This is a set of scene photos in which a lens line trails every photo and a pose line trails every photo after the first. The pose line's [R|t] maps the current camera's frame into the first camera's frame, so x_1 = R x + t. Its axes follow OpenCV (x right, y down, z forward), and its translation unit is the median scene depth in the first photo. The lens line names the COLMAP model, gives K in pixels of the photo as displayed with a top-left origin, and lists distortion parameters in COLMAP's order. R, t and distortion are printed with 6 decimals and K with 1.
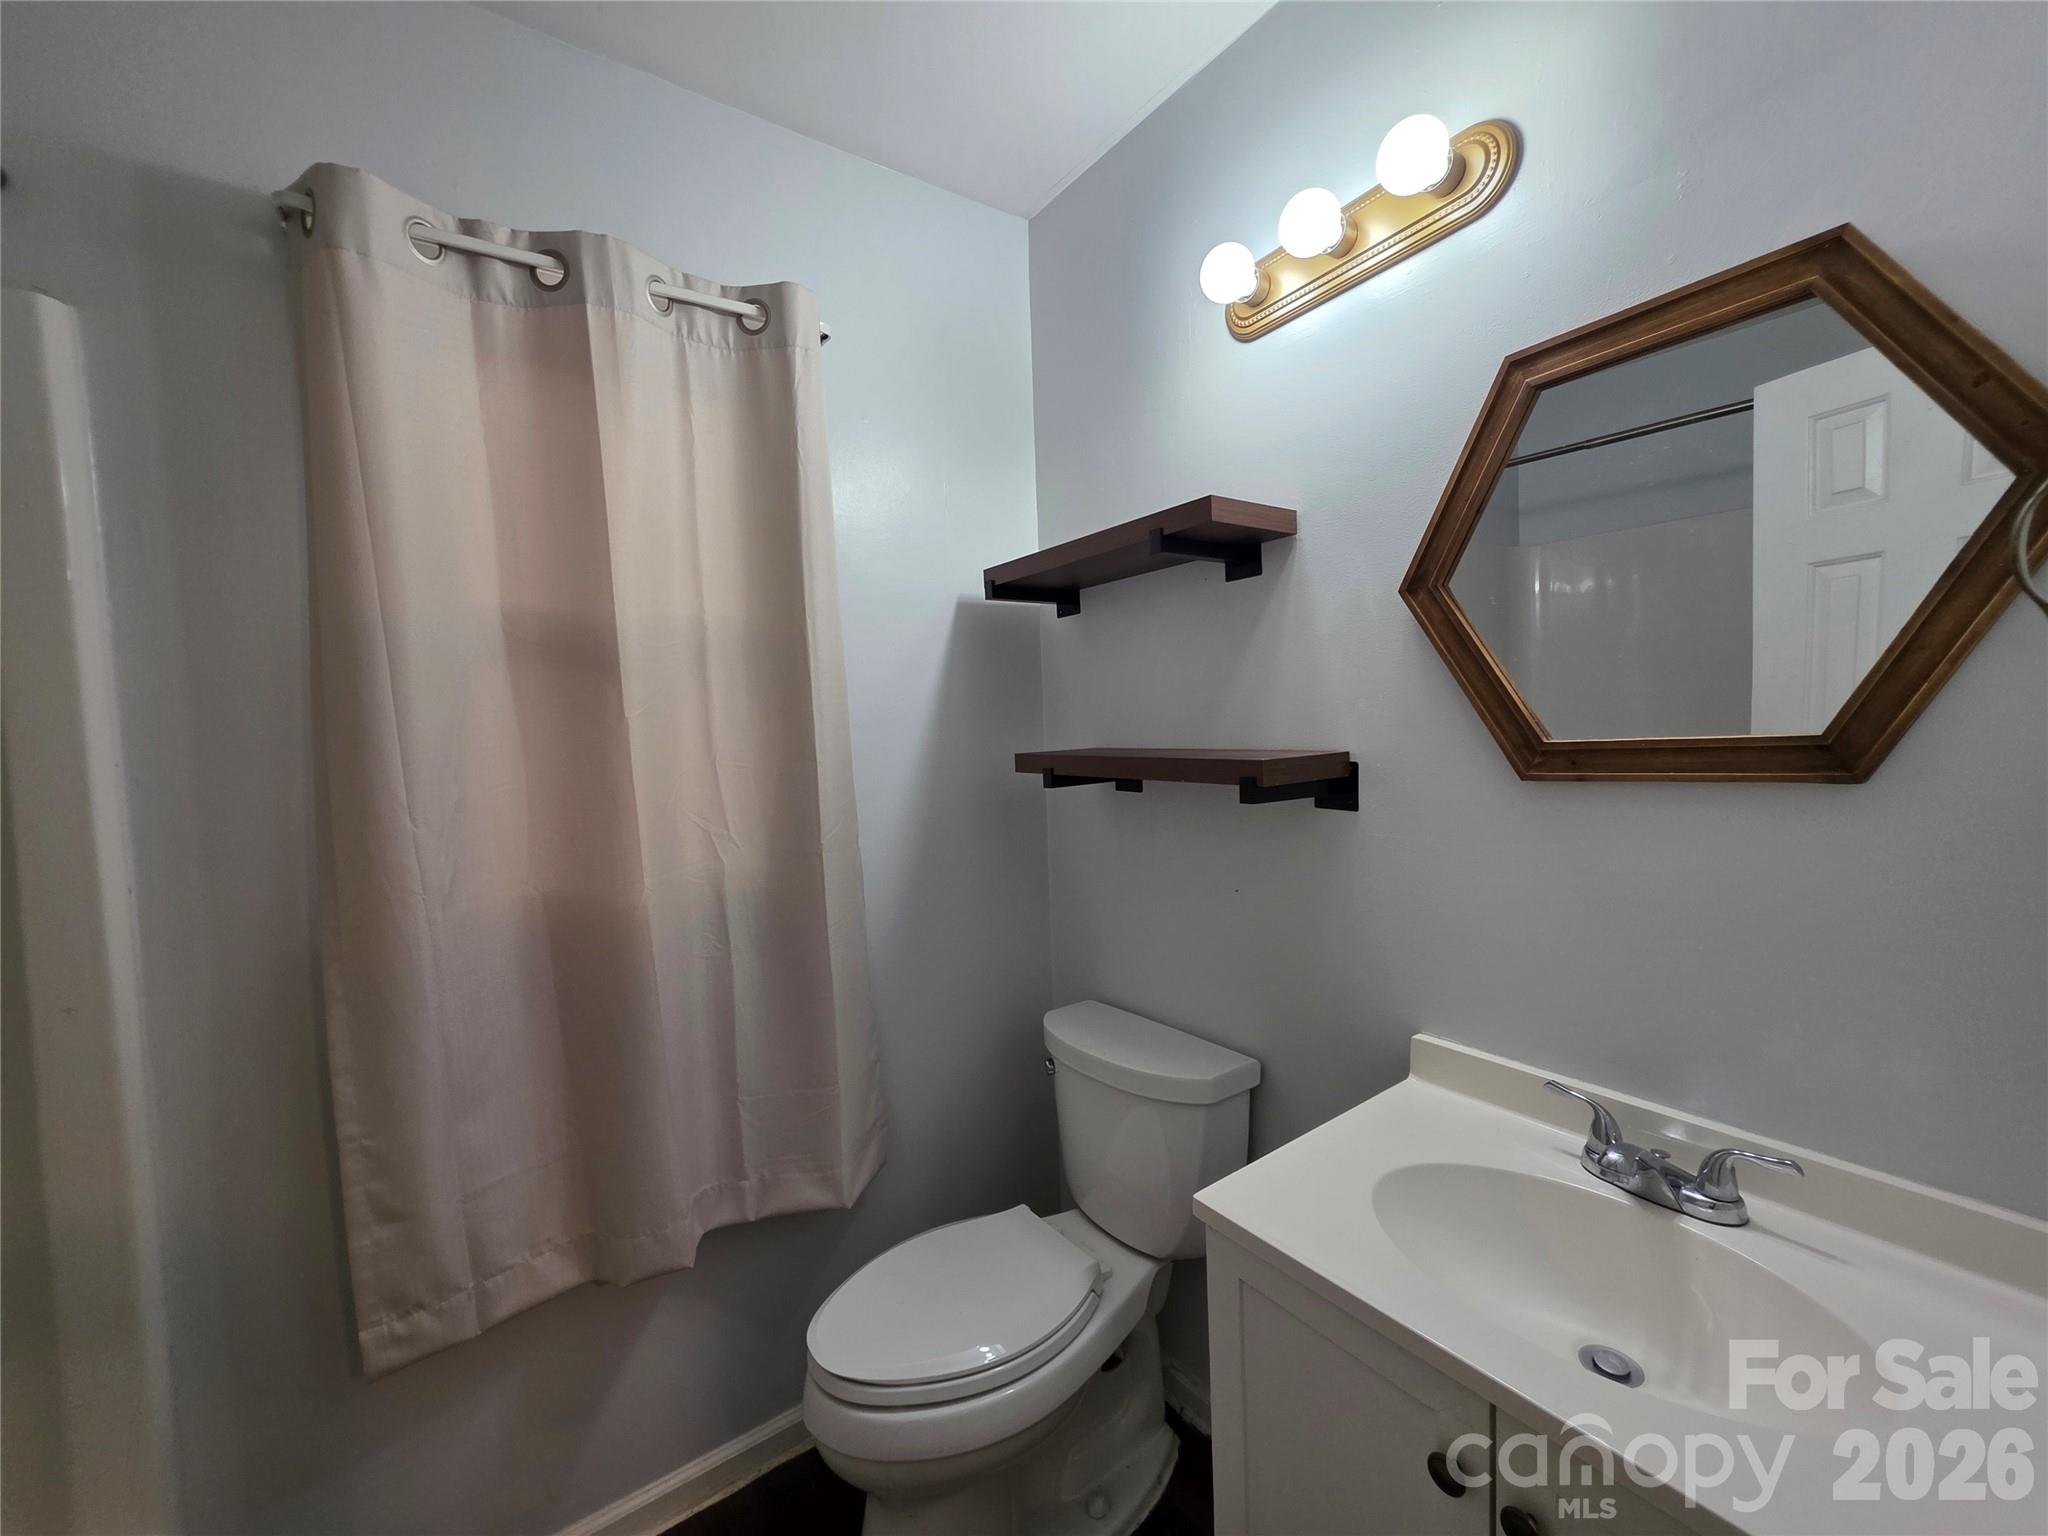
lens RADIAL K [[822.8, 0, 1022.8], [0, 822.8, 764.4], [0, 0, 1]] dist [0.001063, 0.000512]
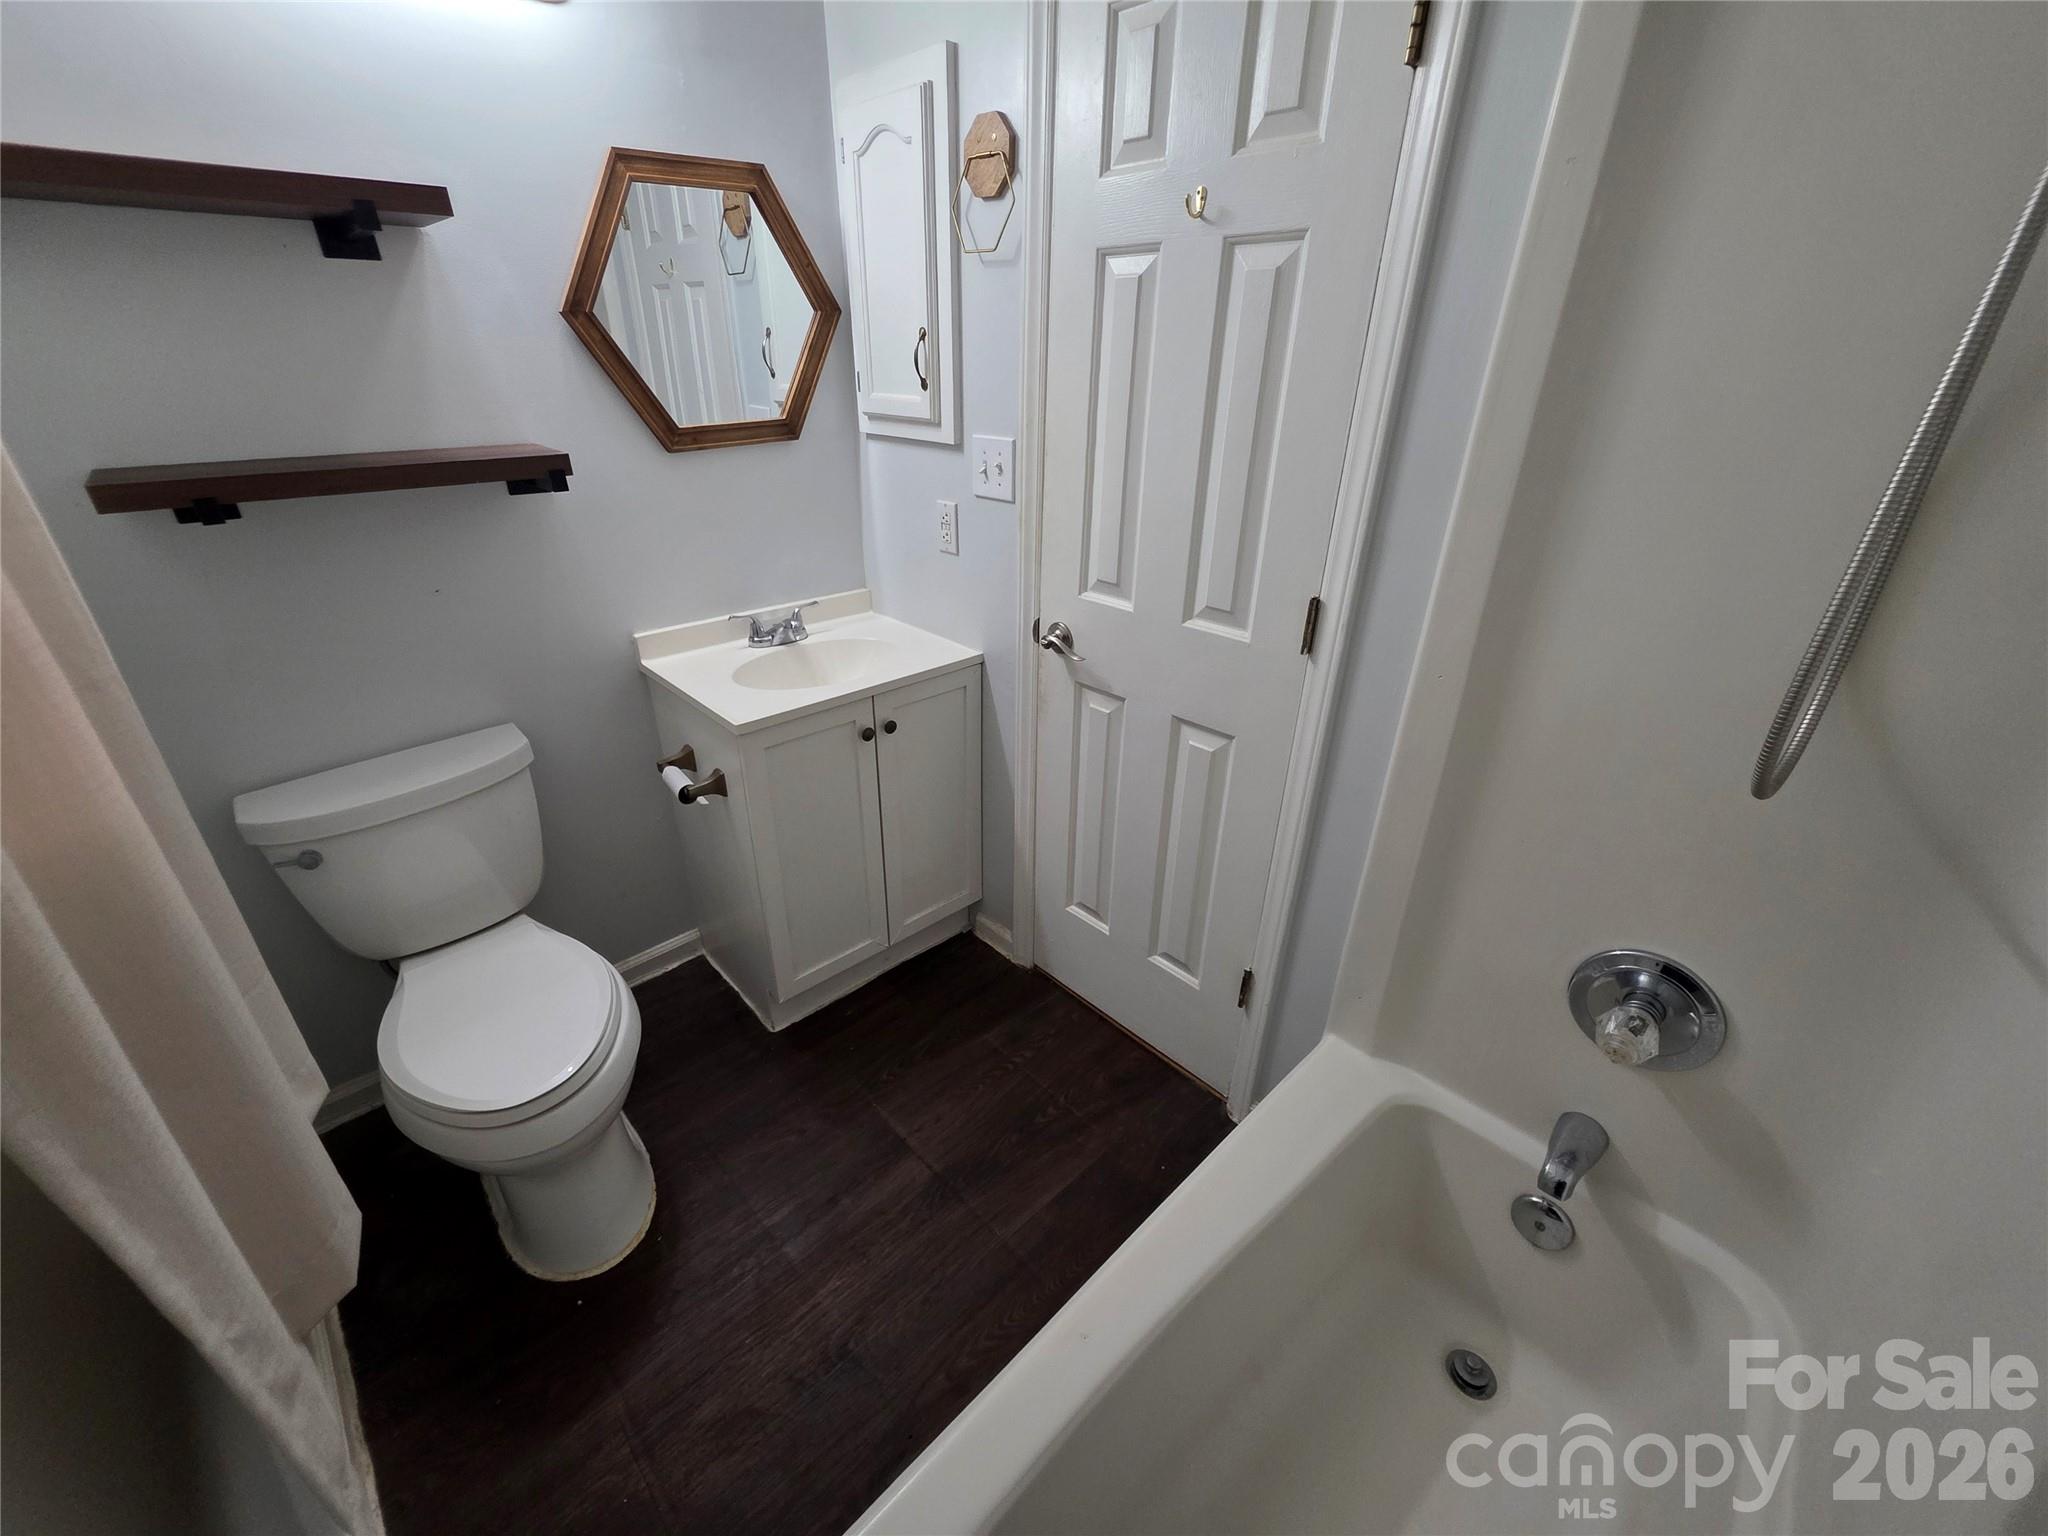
lens RADIAL K [[822.8, 0, 1022.8], [0, 822.8, 764.4], [0, 0, 1]] dist [0.001063, 0.000512]
pose [[-0.139700, -0.419582, 0.896903, -1.081833], [0.050397, 0.901599, 0.429628, -0.079137], [-0.988911, 0.105220, -0.104807, 0.449817]]
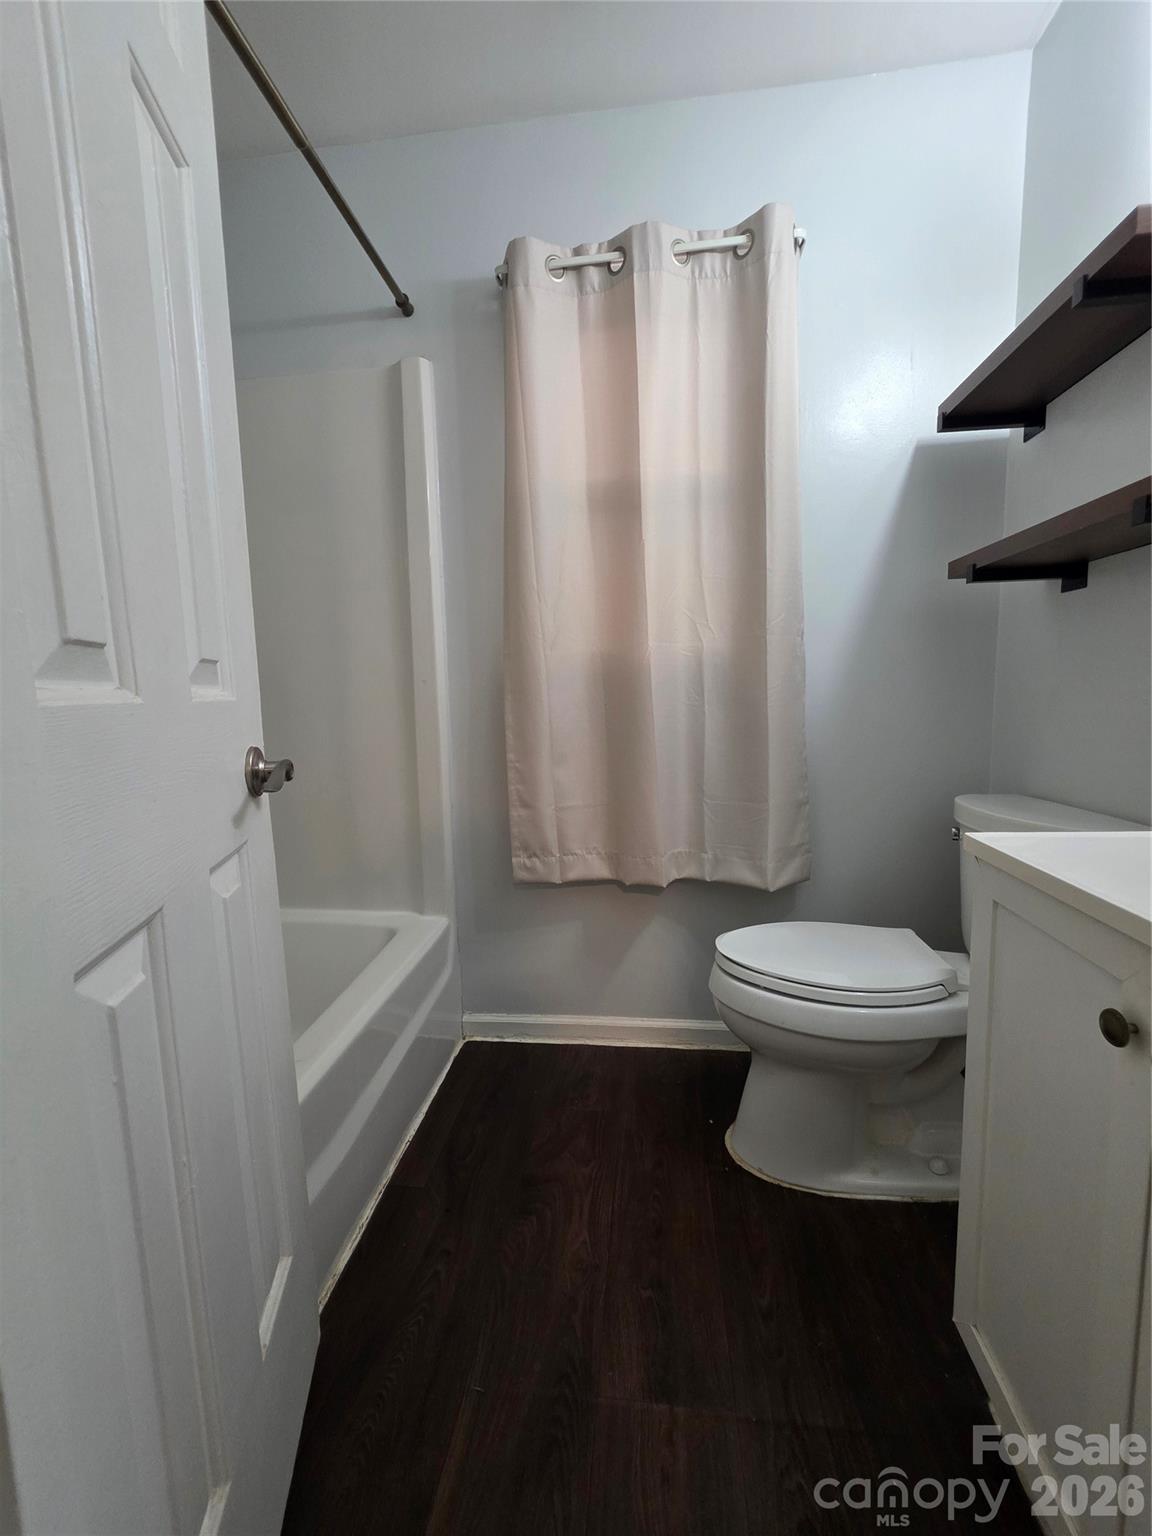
lens RADIAL K [[621.3, 0, 577.6], [0, 621.3, 765.7], [0, 0, 1]] dist [0.002002, 0.000300]
pose [[0.741133, 0.098133, -0.664147, 0.280058], [-0.041349, 0.994054, 0.100736, 0.268787], [0.670083, -0.047197, 0.740784, -0.018053]]
